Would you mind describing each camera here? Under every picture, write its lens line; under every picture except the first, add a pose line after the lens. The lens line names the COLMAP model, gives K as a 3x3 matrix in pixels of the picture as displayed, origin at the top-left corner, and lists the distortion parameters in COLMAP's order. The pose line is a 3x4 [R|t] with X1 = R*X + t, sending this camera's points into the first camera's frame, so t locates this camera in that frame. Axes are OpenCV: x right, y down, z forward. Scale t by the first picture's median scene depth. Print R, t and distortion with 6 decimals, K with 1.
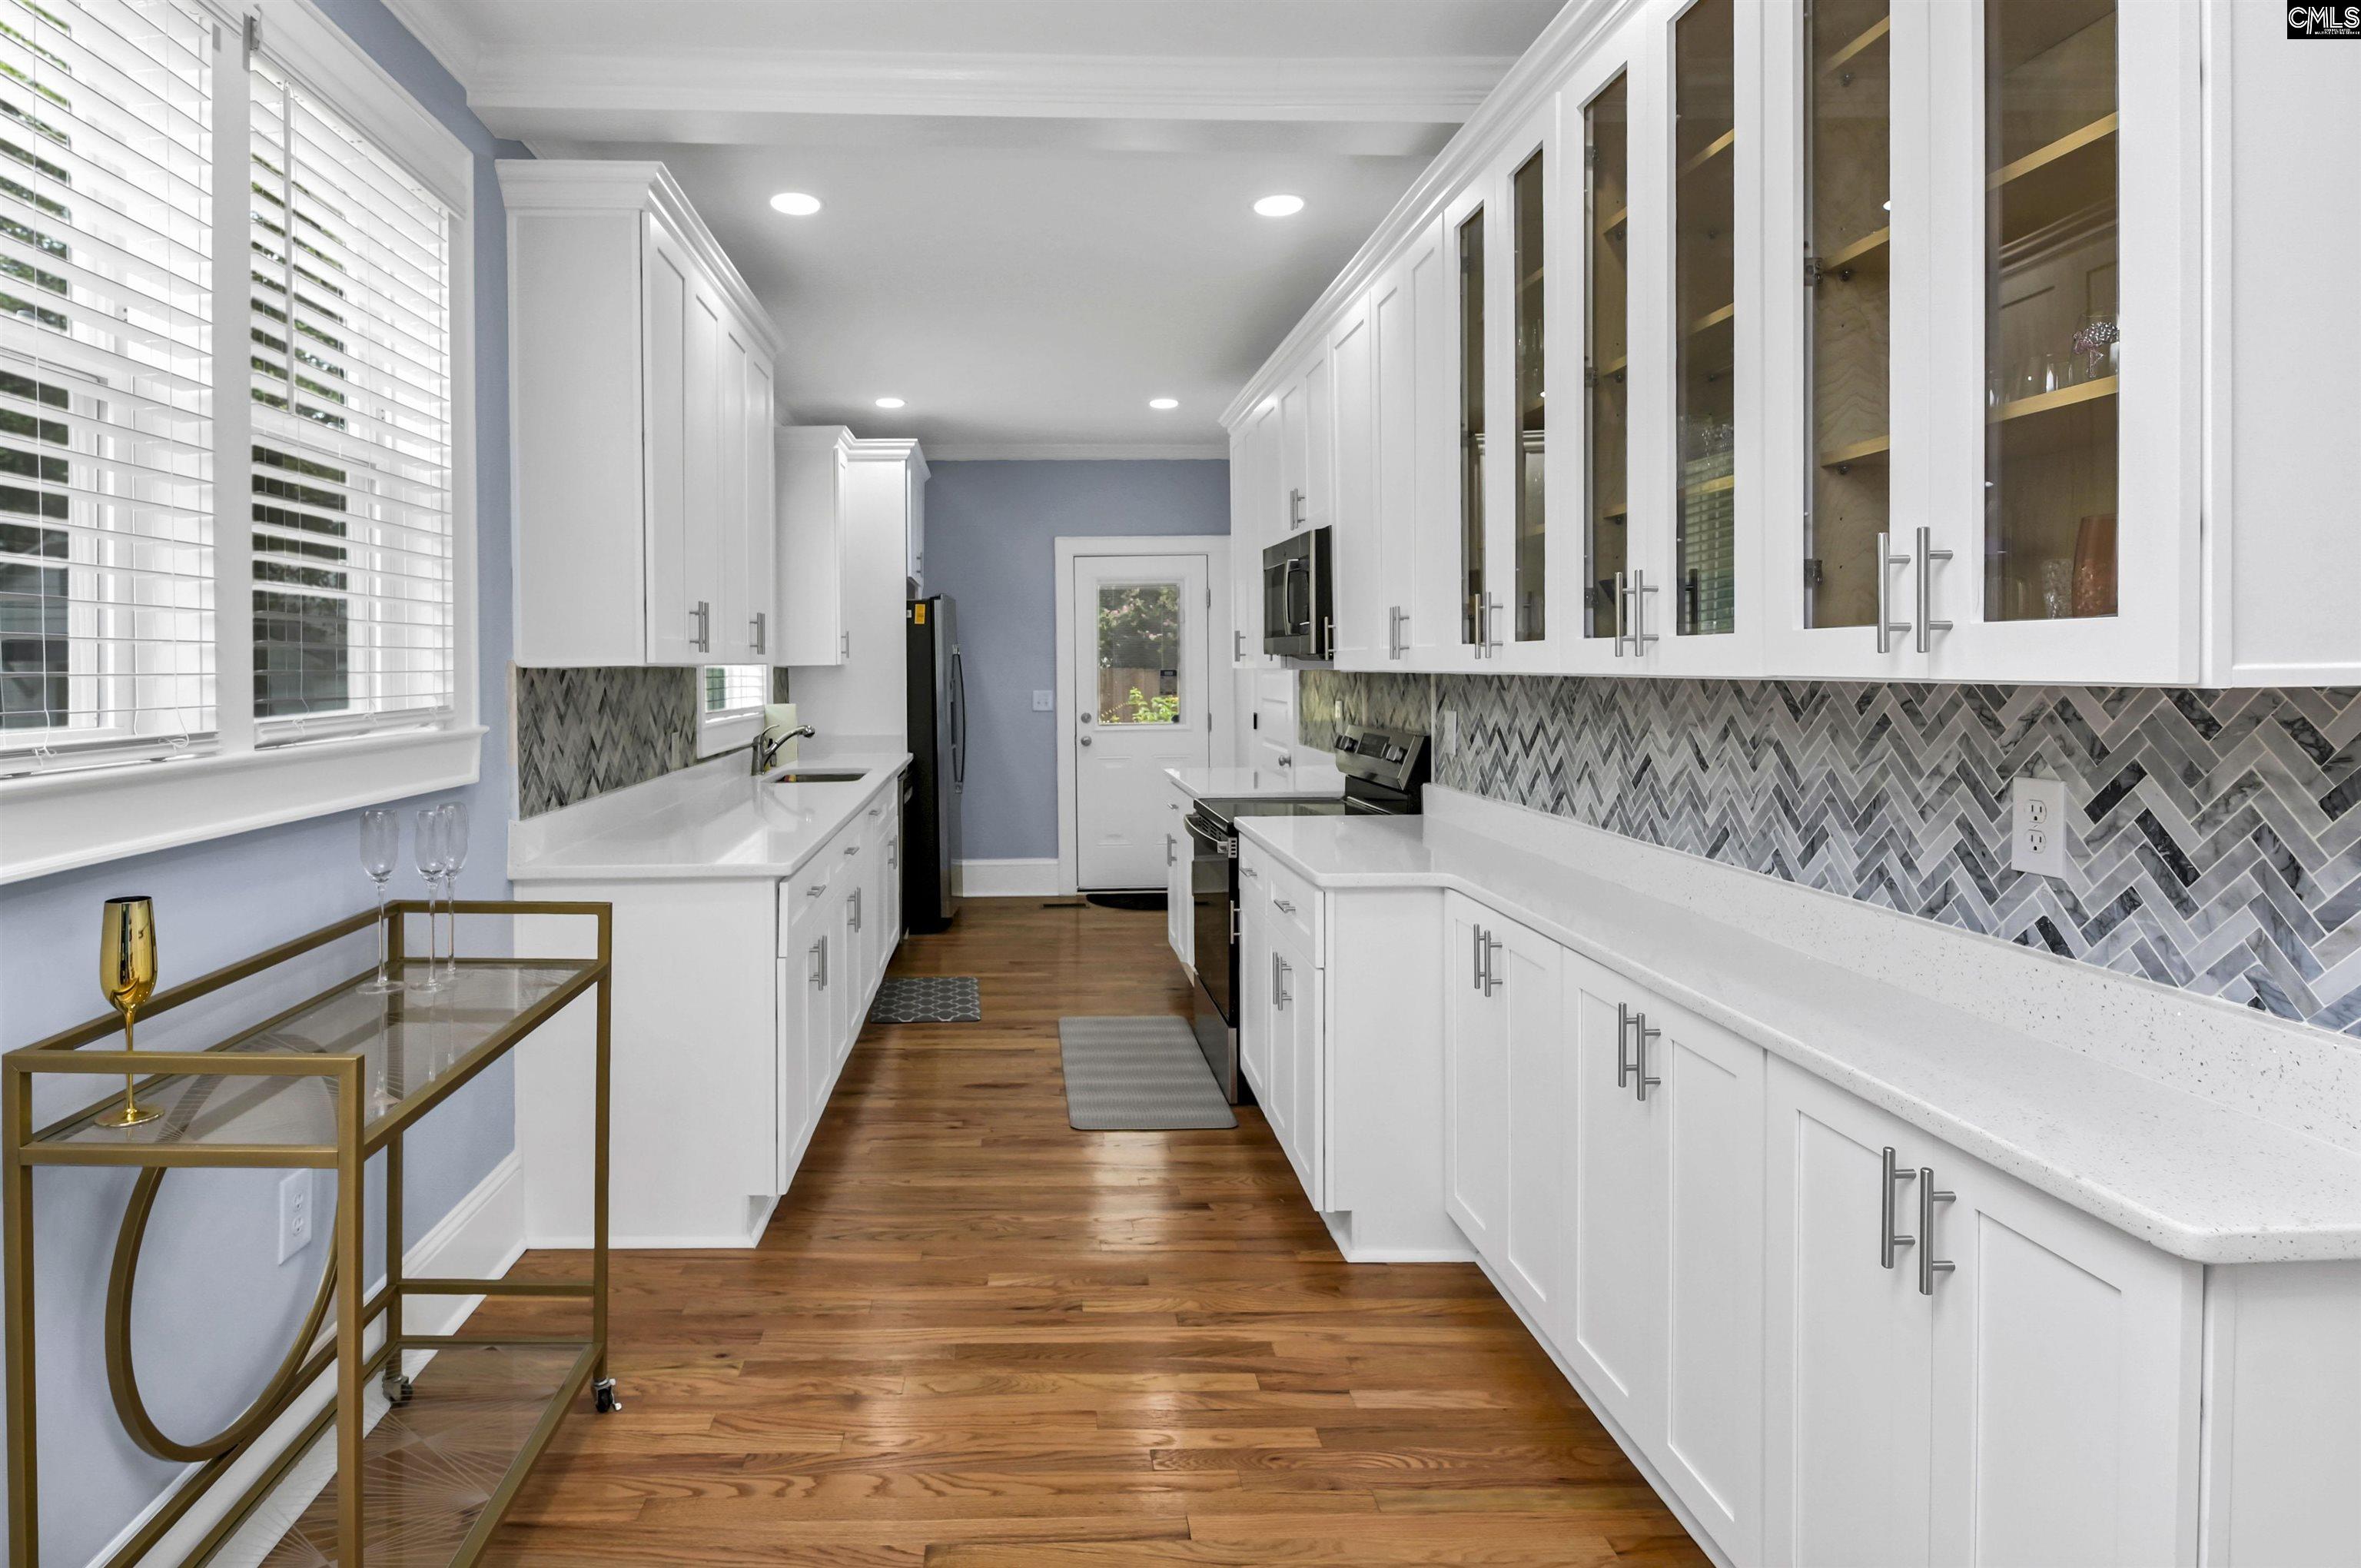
lens RADIAL K [[1270.7, 0, 1044.7], [0, 1270.7, 692.8], [0, 0, 1]] dist [0.002174, -0.000390]
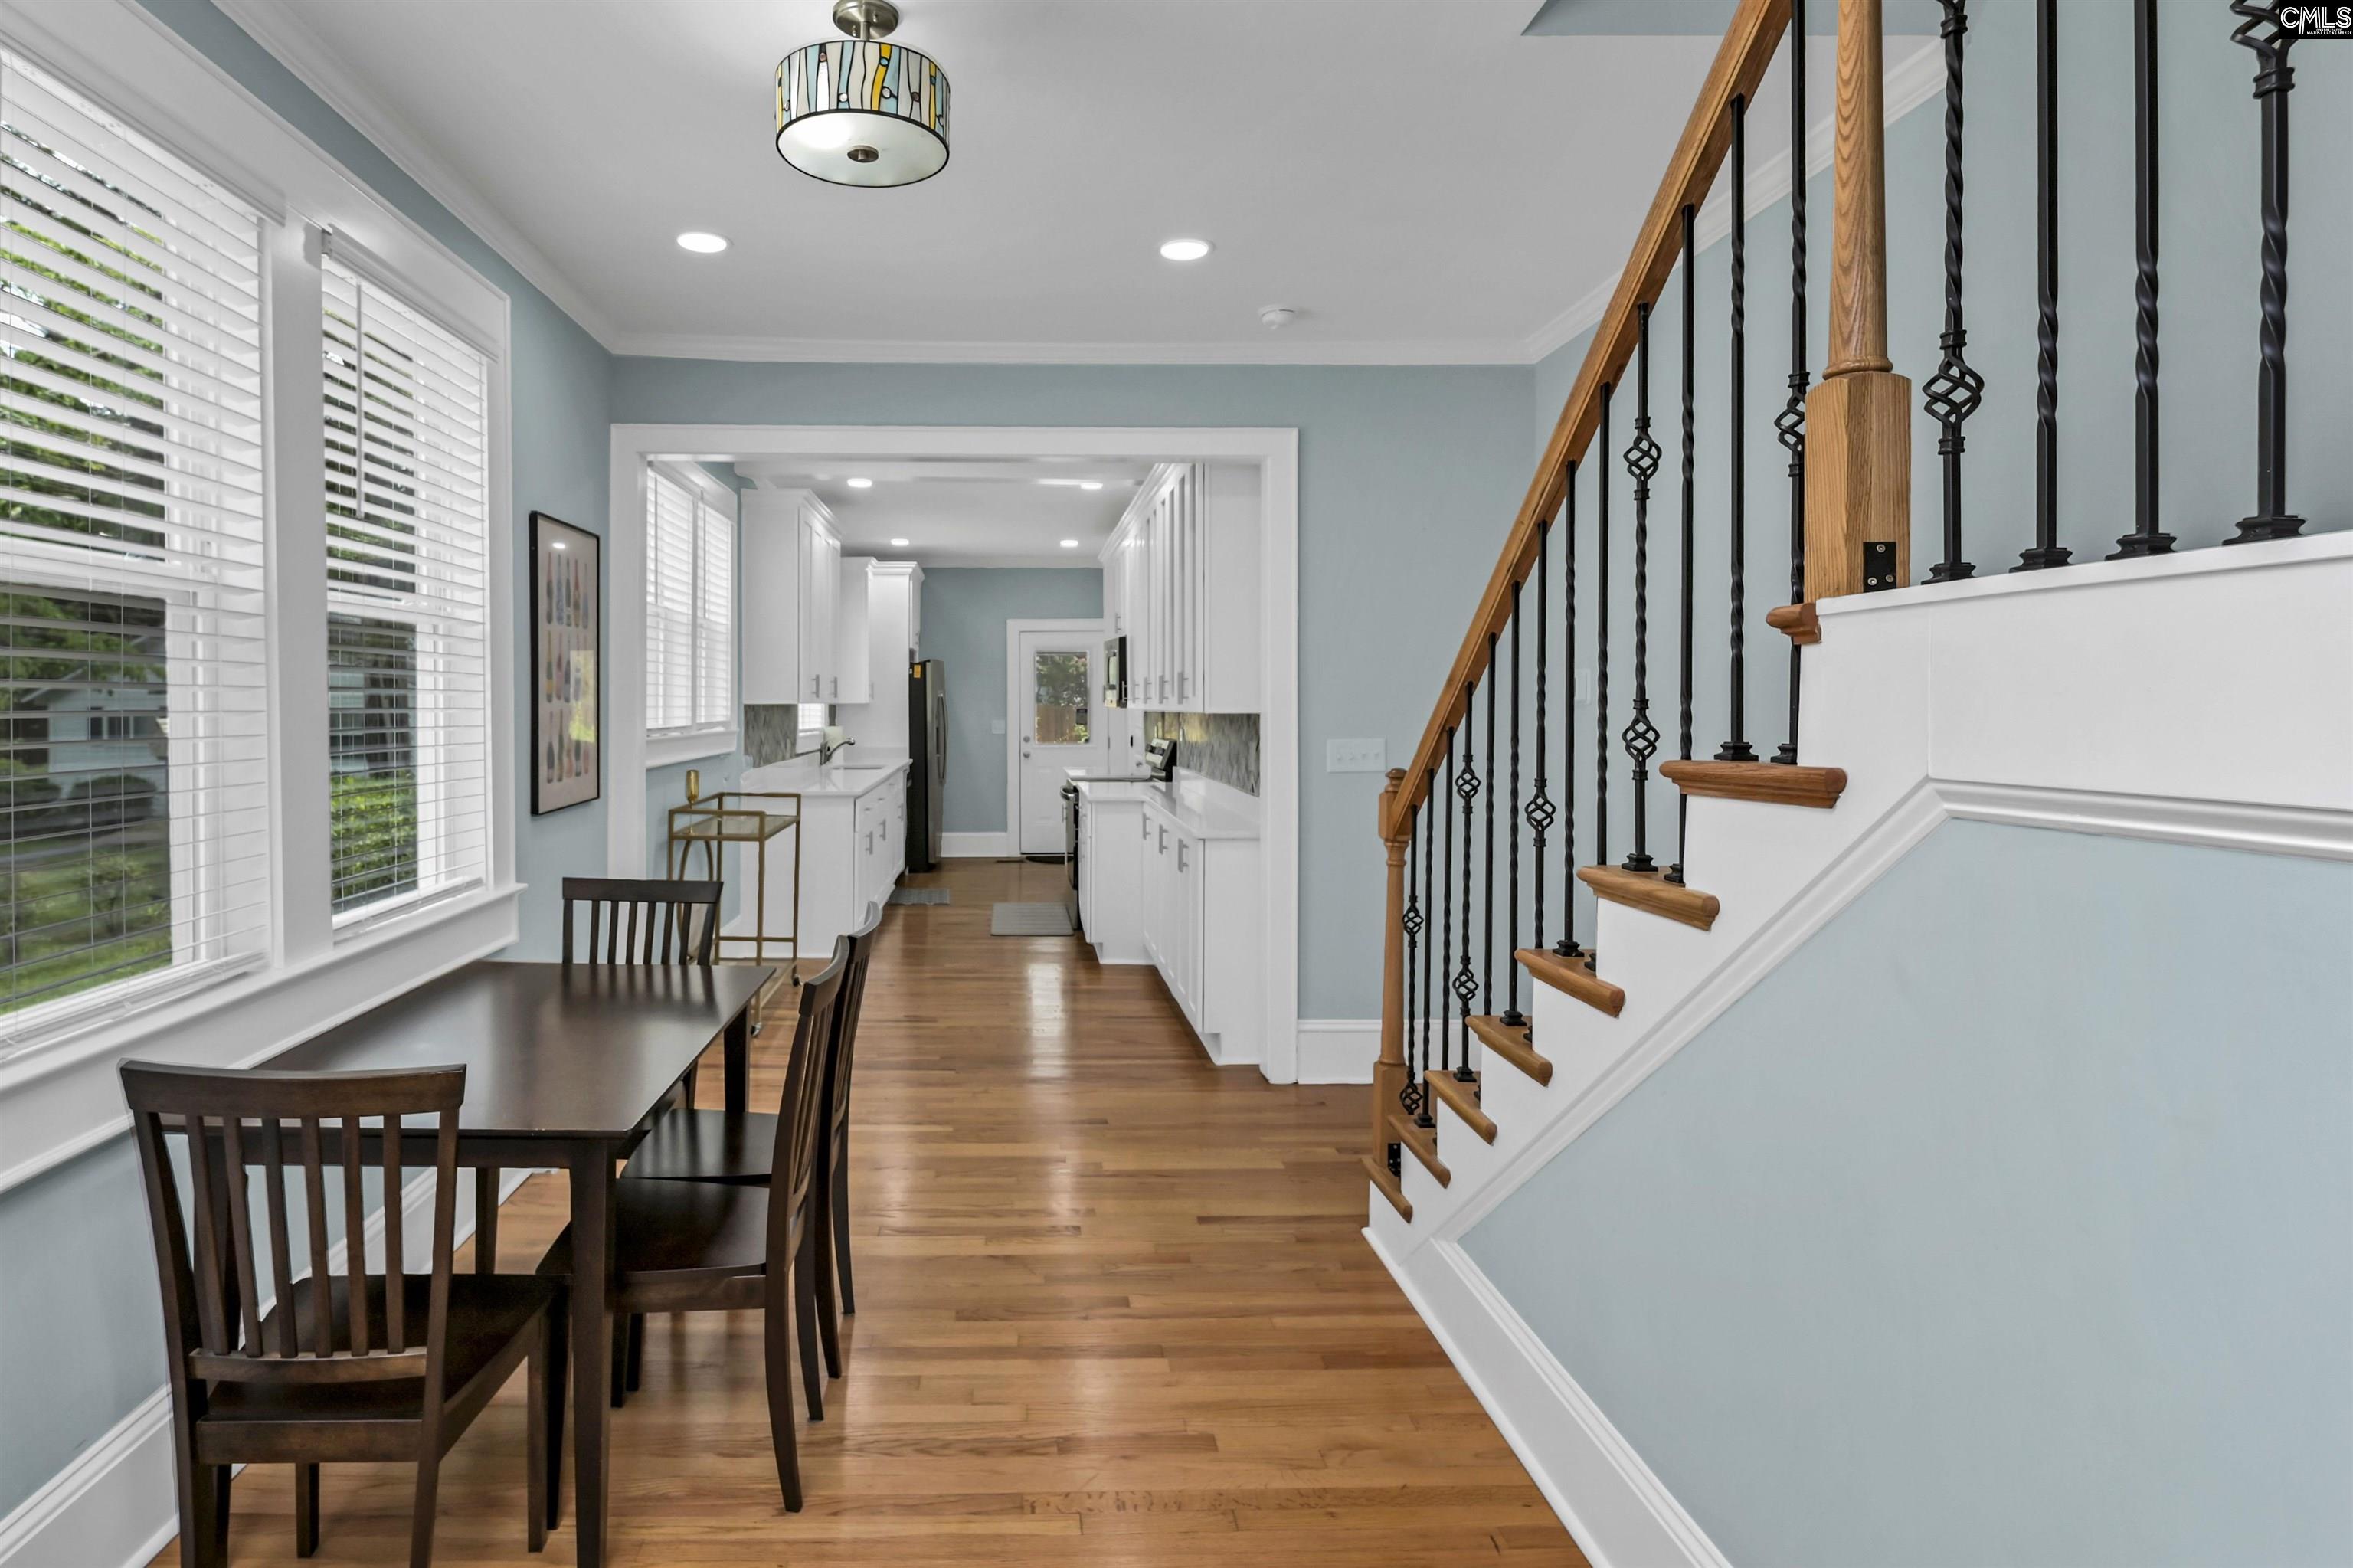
lens RADIAL K [[1266.4, 0, 1041.2], [0, 1266.4, 693.2], [0, 0, 1]] dist [0.002174, -0.000390]
pose [[0.999965, 0.008166, 0.001724, 0.135889], [-0.008114, 0.999564, -0.028403, 0.022606], [-0.001955, 0.028388, 0.999595, -1.459151]]
